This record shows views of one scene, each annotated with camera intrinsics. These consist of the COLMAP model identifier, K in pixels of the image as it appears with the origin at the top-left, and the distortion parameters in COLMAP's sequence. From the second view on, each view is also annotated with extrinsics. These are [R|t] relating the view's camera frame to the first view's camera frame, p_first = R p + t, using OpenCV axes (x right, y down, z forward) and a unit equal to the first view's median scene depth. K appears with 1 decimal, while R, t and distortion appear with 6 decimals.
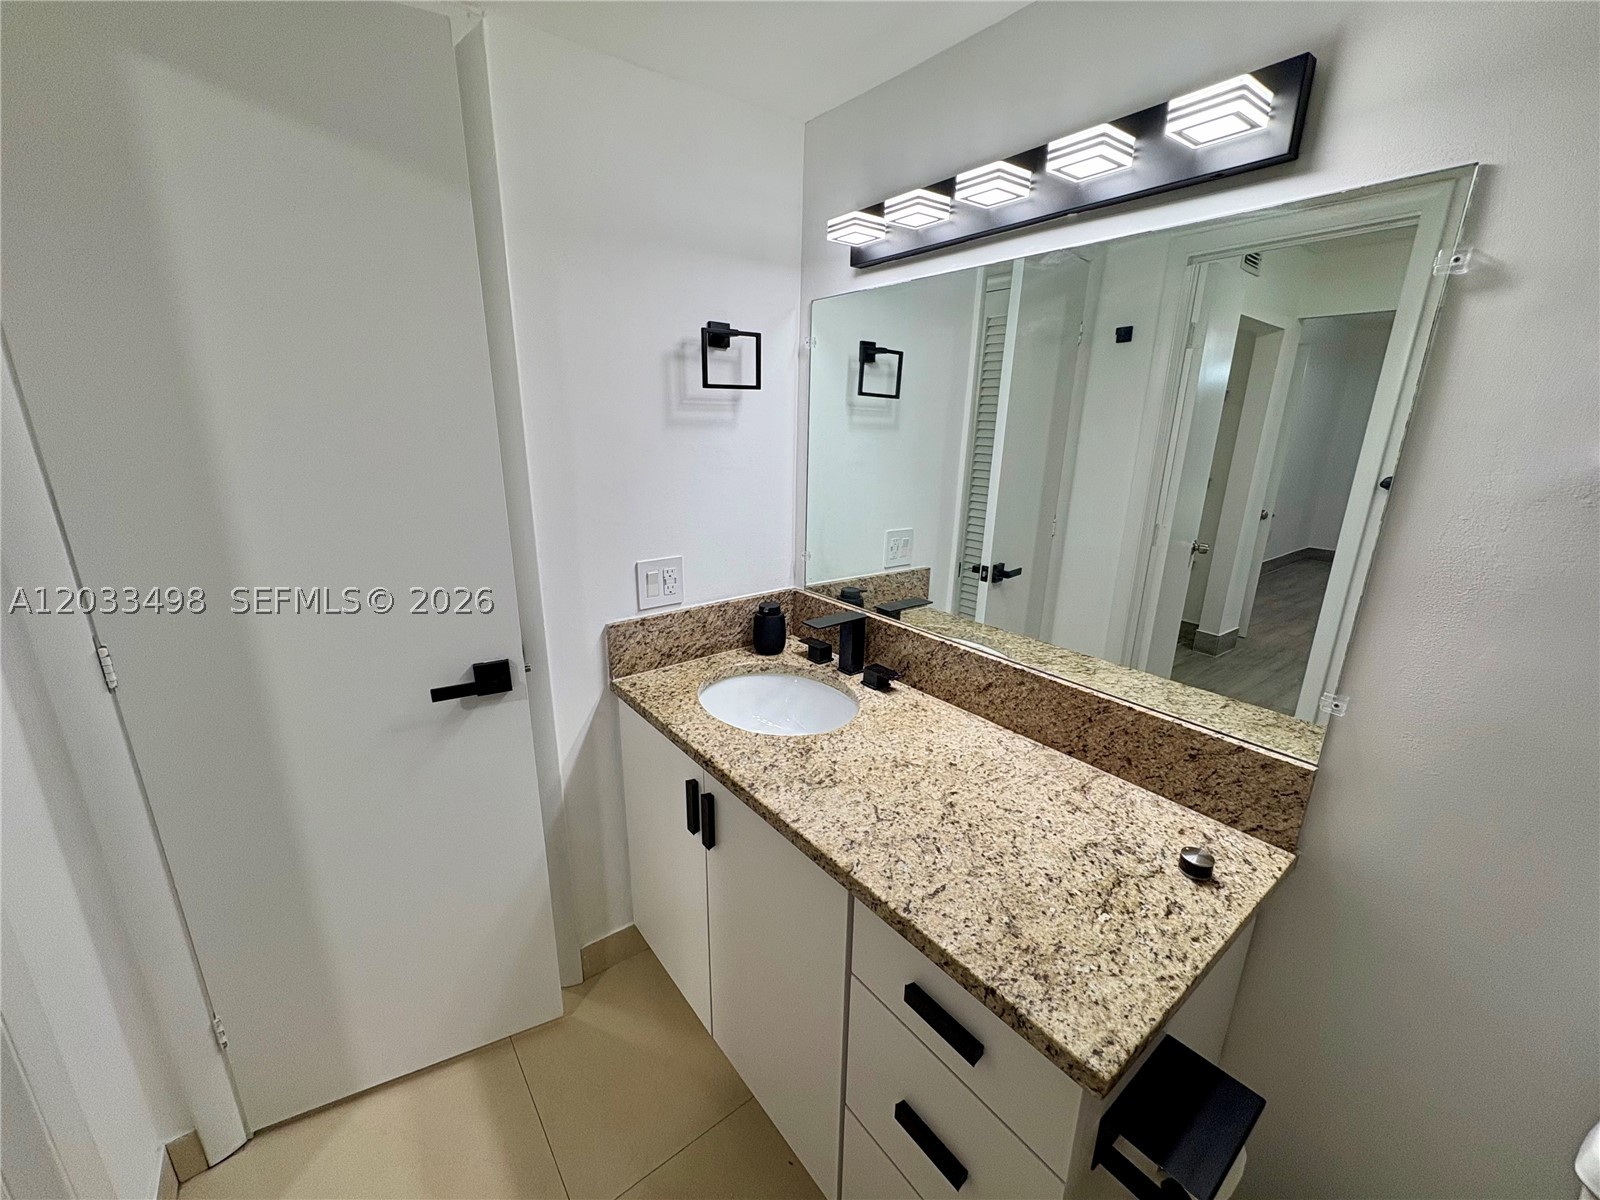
lens RADIAL K [[637.0, 0, 800.2], [0, 637.0, 599.2], [0, 0, 1]] dist [-0.000473, 0.000454]
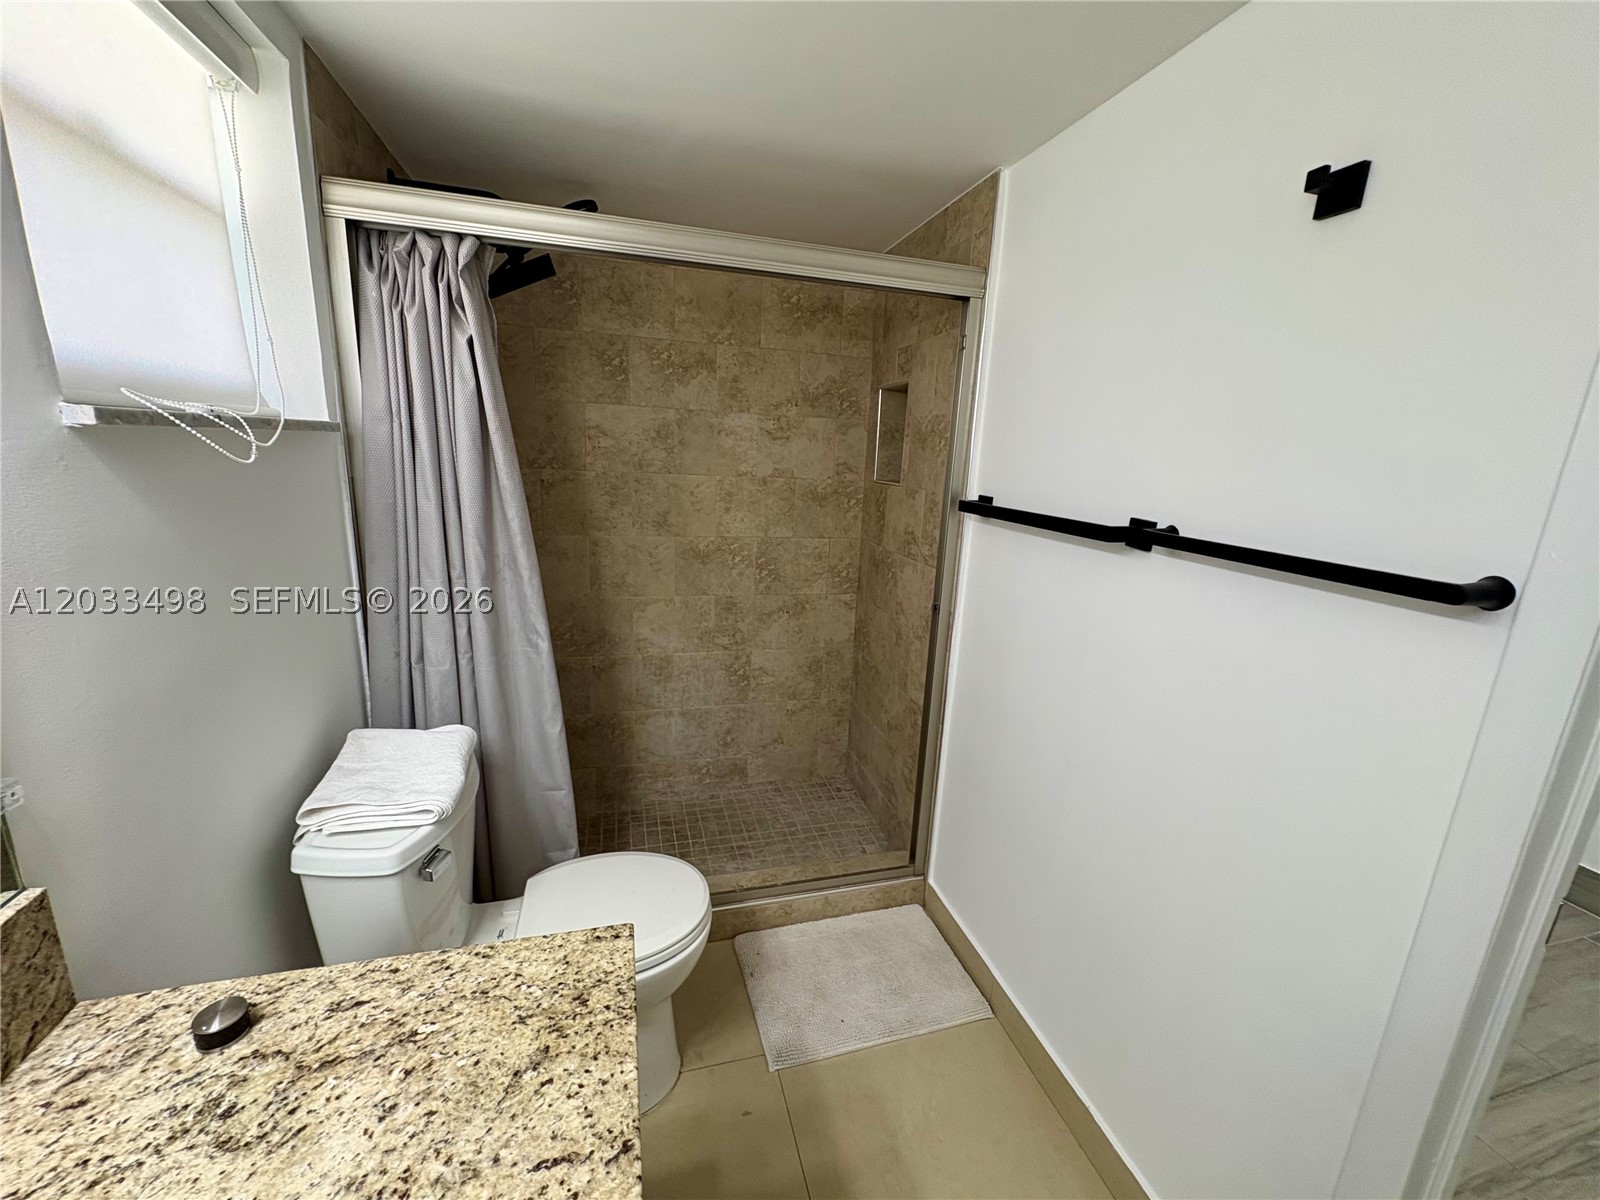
lens RADIAL K [[637.0, 0, 800.2], [0, 637.0, 599.2], [0, 0, 1]] dist [-0.000473, 0.000454]
pose [[-0.922035, -0.148623, 0.357438, -0.135571], [0.041916, 0.879600, 0.473864, -0.287363], [-0.384829, 0.451902, -0.804793, 1.075615]]
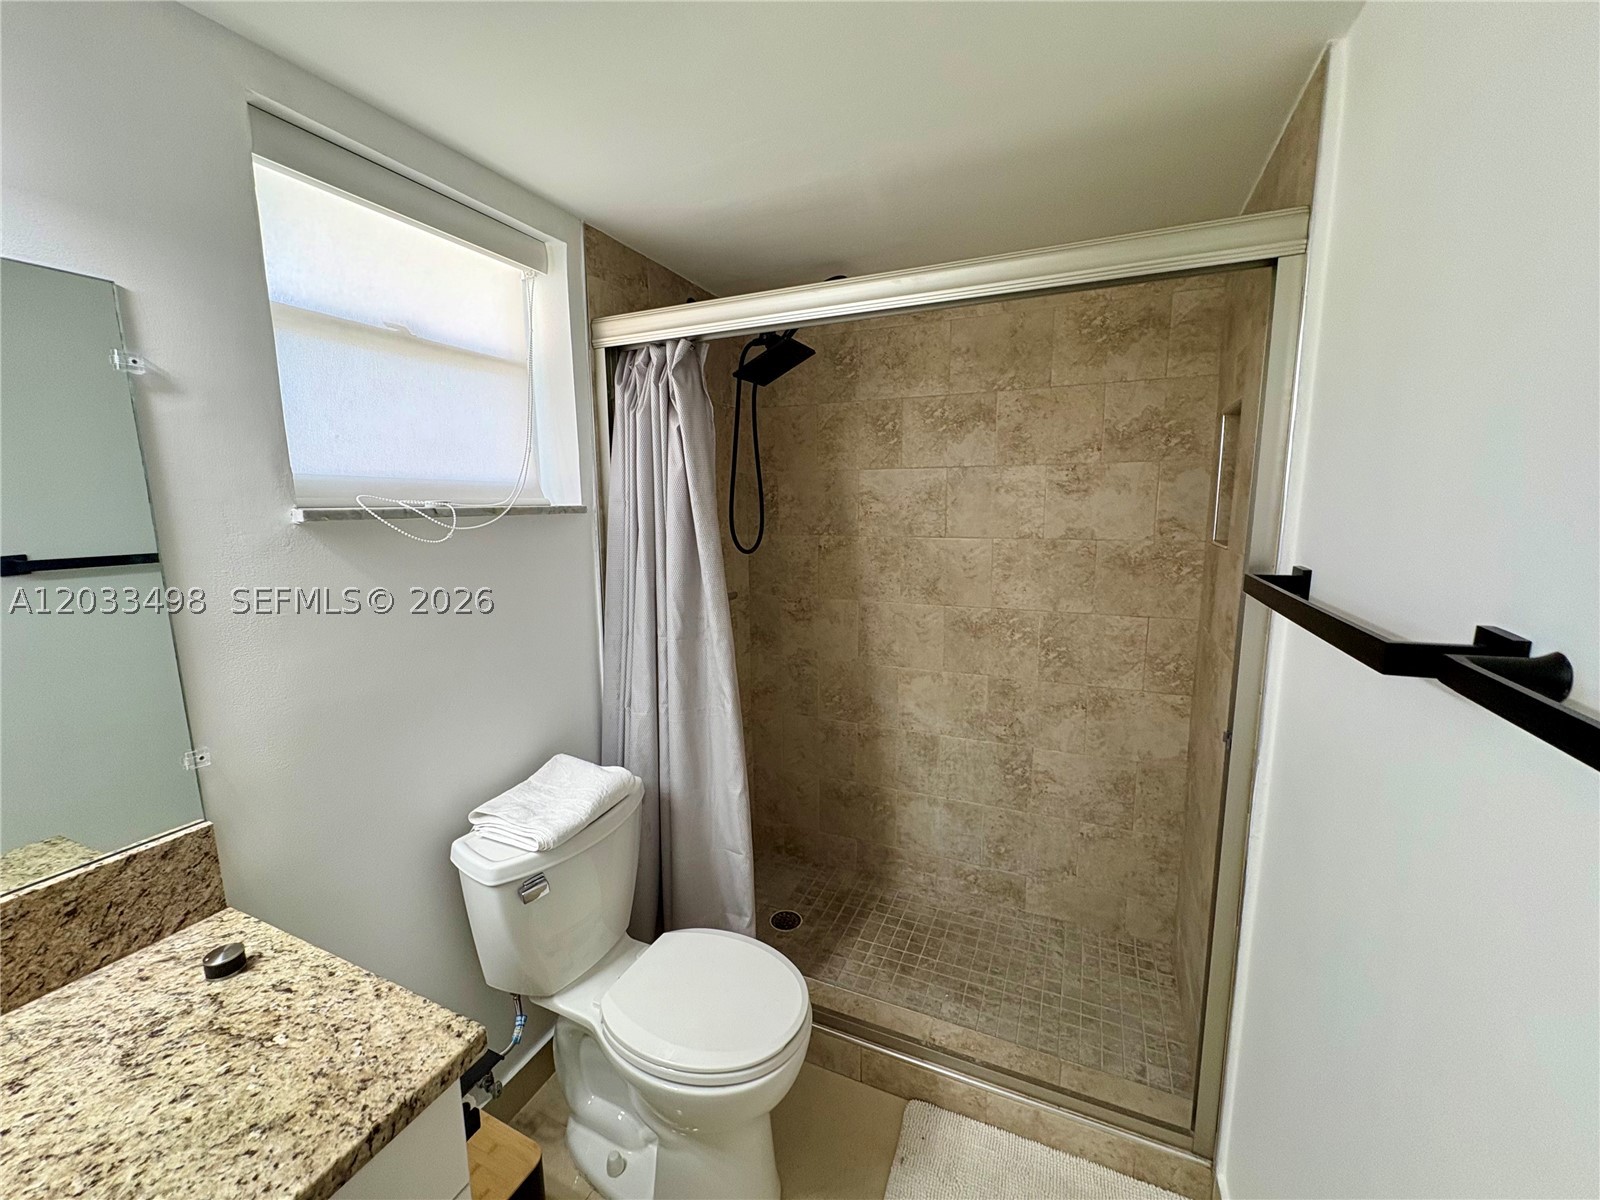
lens RADIAL K [[637.0, 0, 800.2], [0, 637.0, 599.2], [0, 0, 1]] dist [-0.000473, 0.000454]
pose [[-0.468590, -0.149930, 0.870600, -0.488008], [0.241619, 0.926165, 0.289548, -0.137979], [-0.849731, 0.346033, -0.397766, 0.459781]]
